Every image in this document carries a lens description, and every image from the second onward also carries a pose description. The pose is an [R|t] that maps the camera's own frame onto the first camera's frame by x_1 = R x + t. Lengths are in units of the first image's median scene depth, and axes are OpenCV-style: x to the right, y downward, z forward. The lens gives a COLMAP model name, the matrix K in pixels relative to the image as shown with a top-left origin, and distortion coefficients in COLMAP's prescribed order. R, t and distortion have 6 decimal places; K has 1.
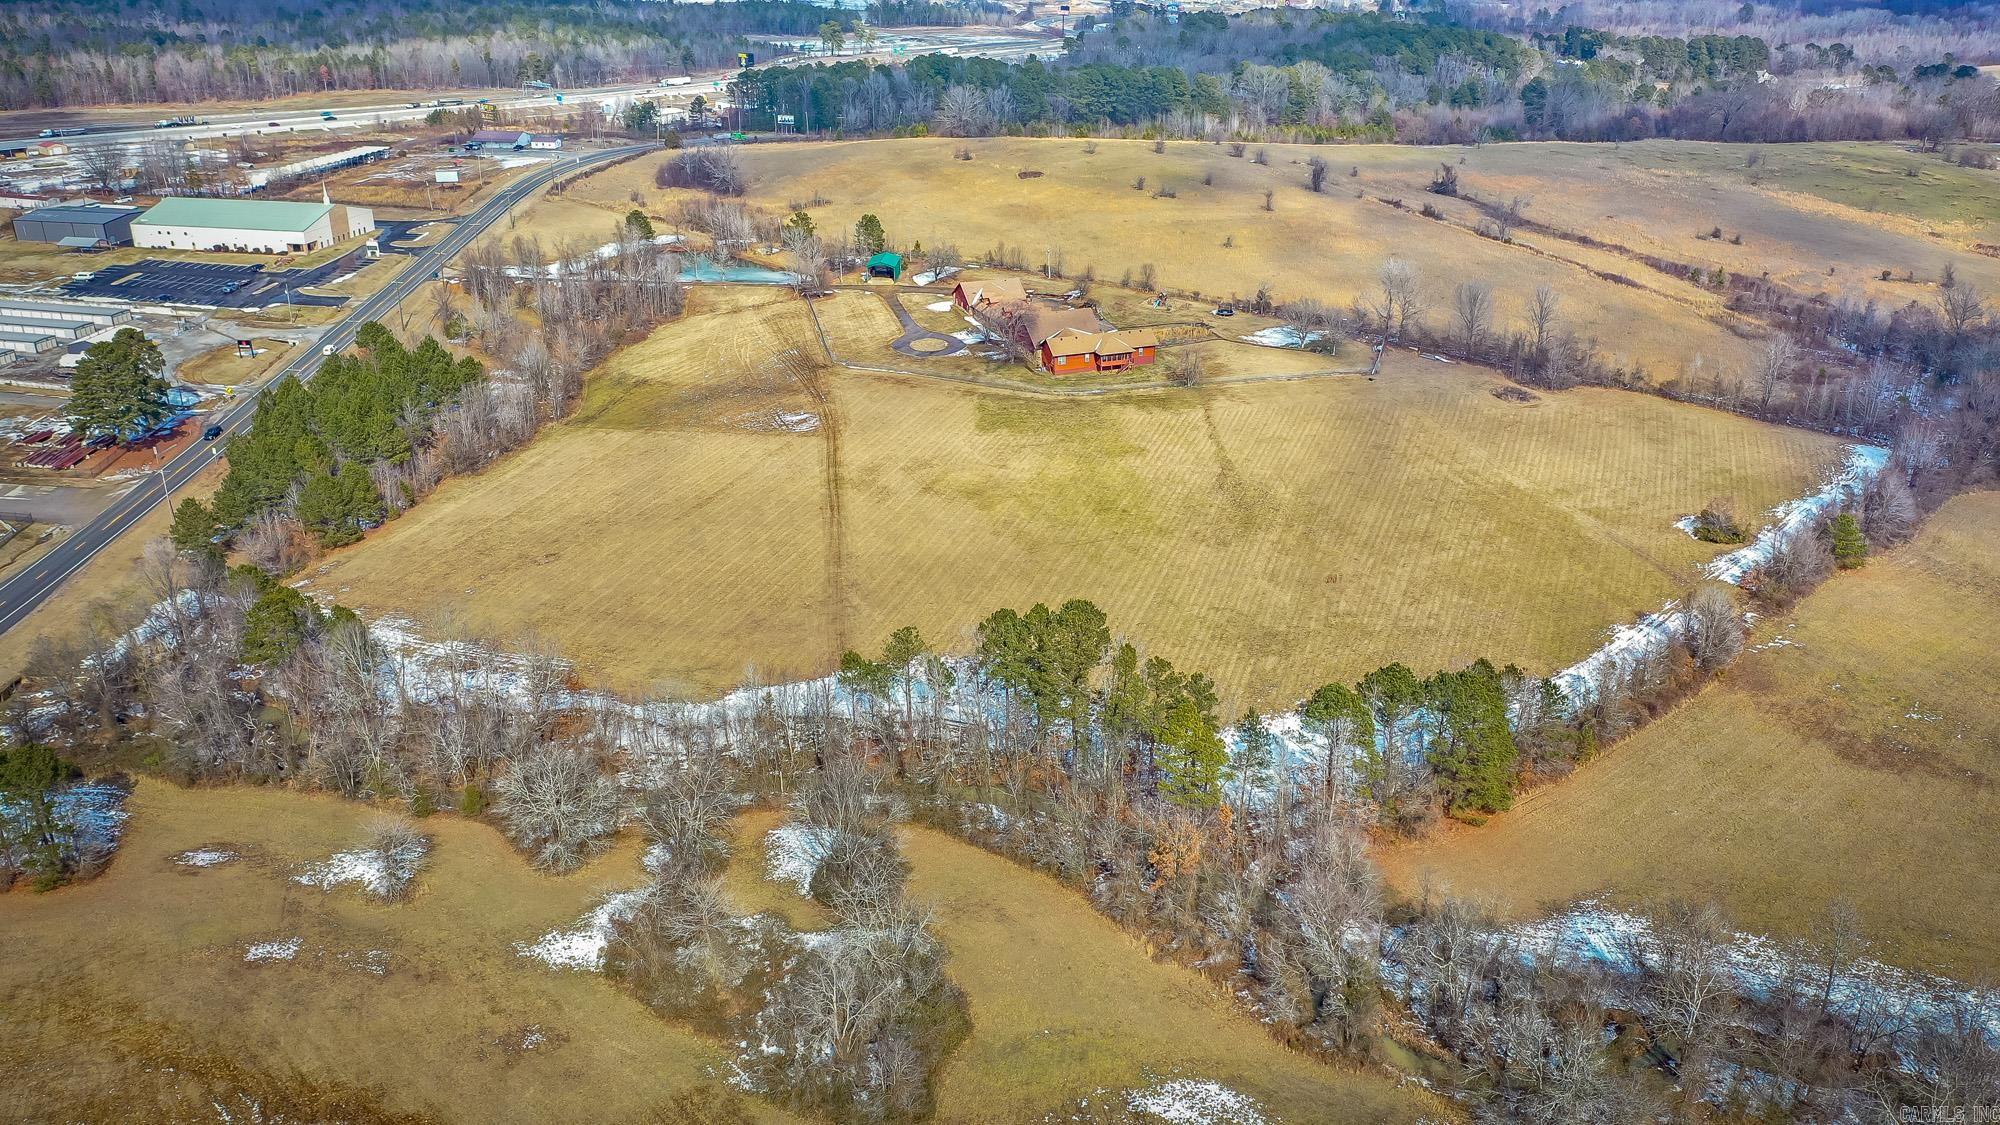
lens RADIAL K [[1646.7, 0, 1000.0], [0, 1646.7, 562.5], [0, 0, 1]] dist [0.050979, 0.001795]
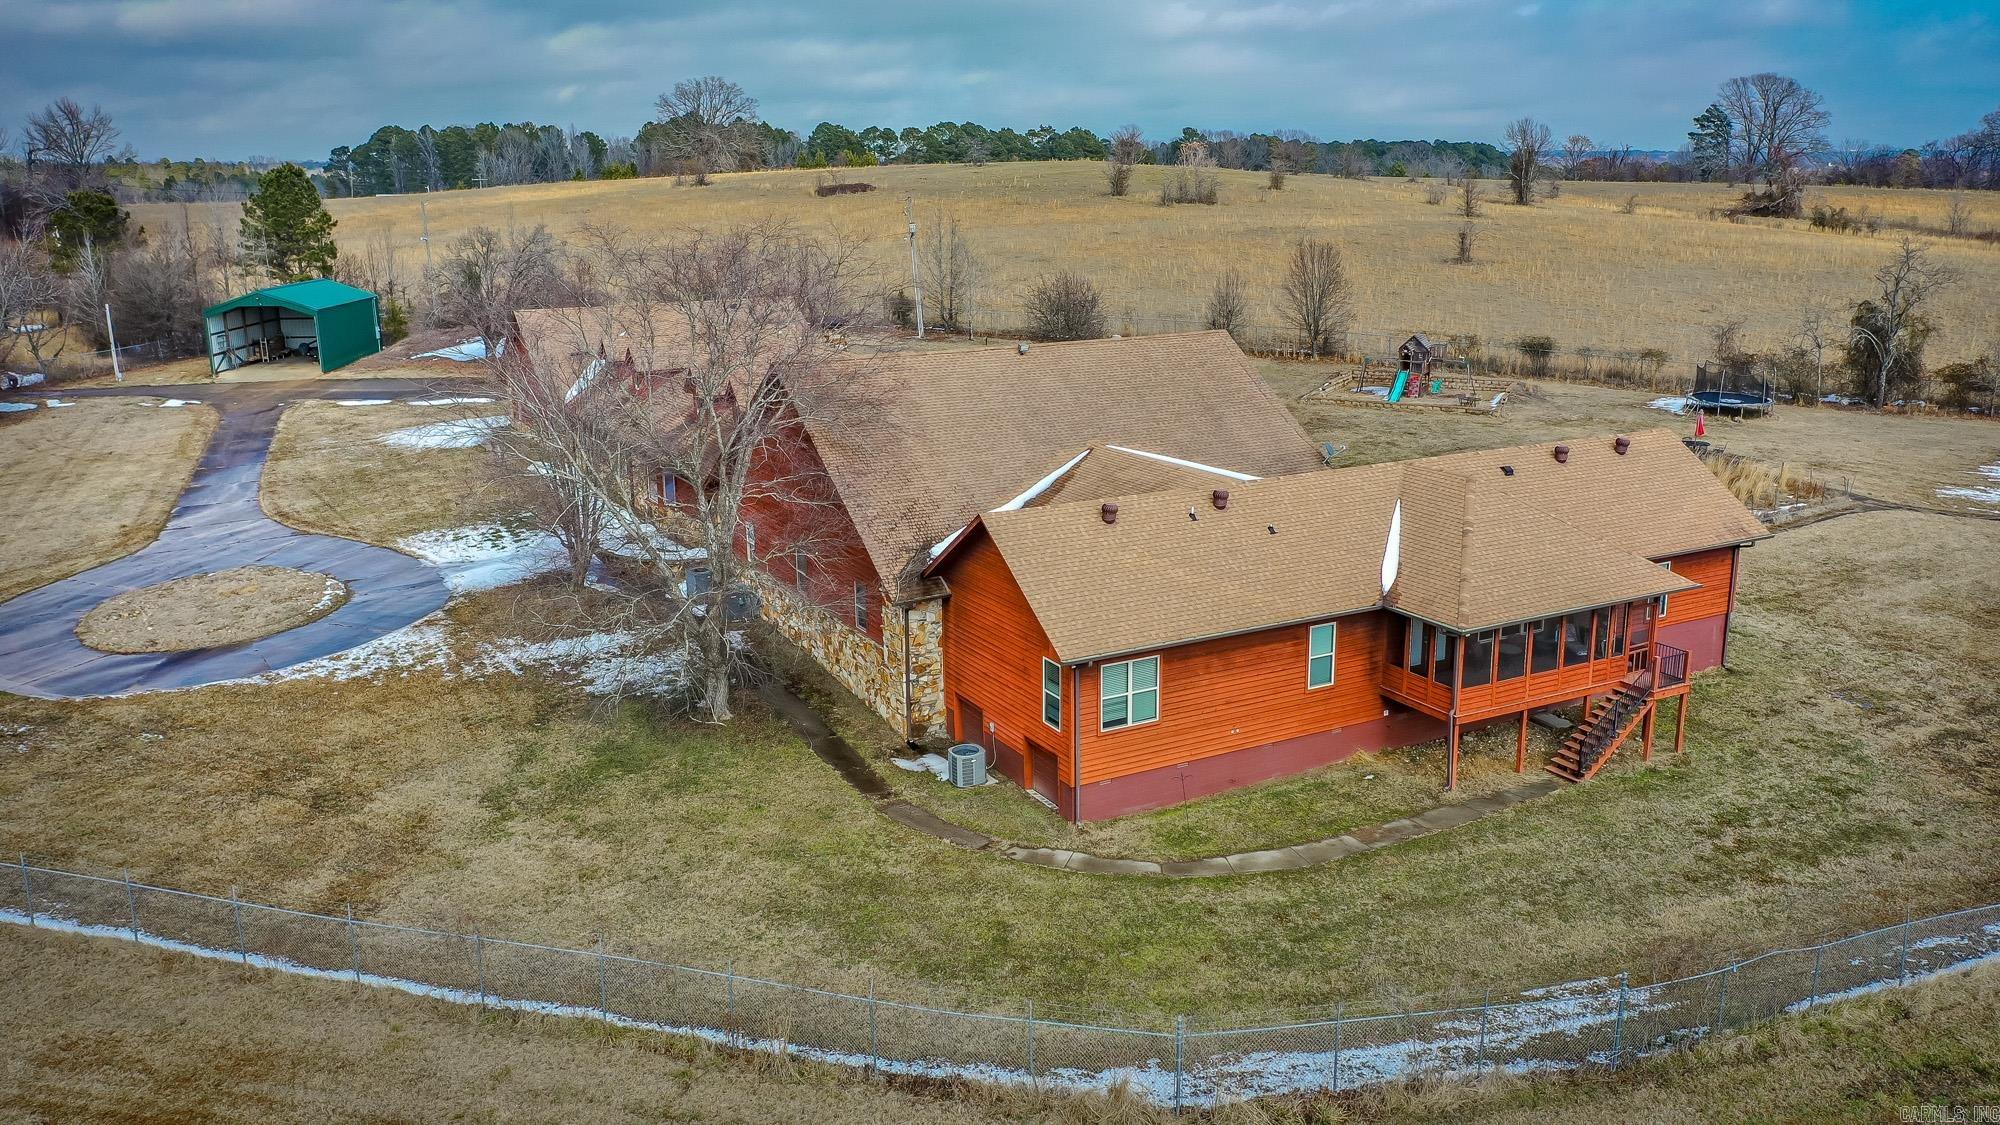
lens RADIAL K [[1646.7, 0, 1000.0], [0, 1646.7, 562.5], [0, 0, 1]] dist [0.050979, 0.001795]
pose [[0.994107, -0.045932, 0.098193, 0.017374], [0.060533, 0.986630, -0.151319, -0.111959], [-0.089930, 0.156371, 0.983596, 0.865598]]
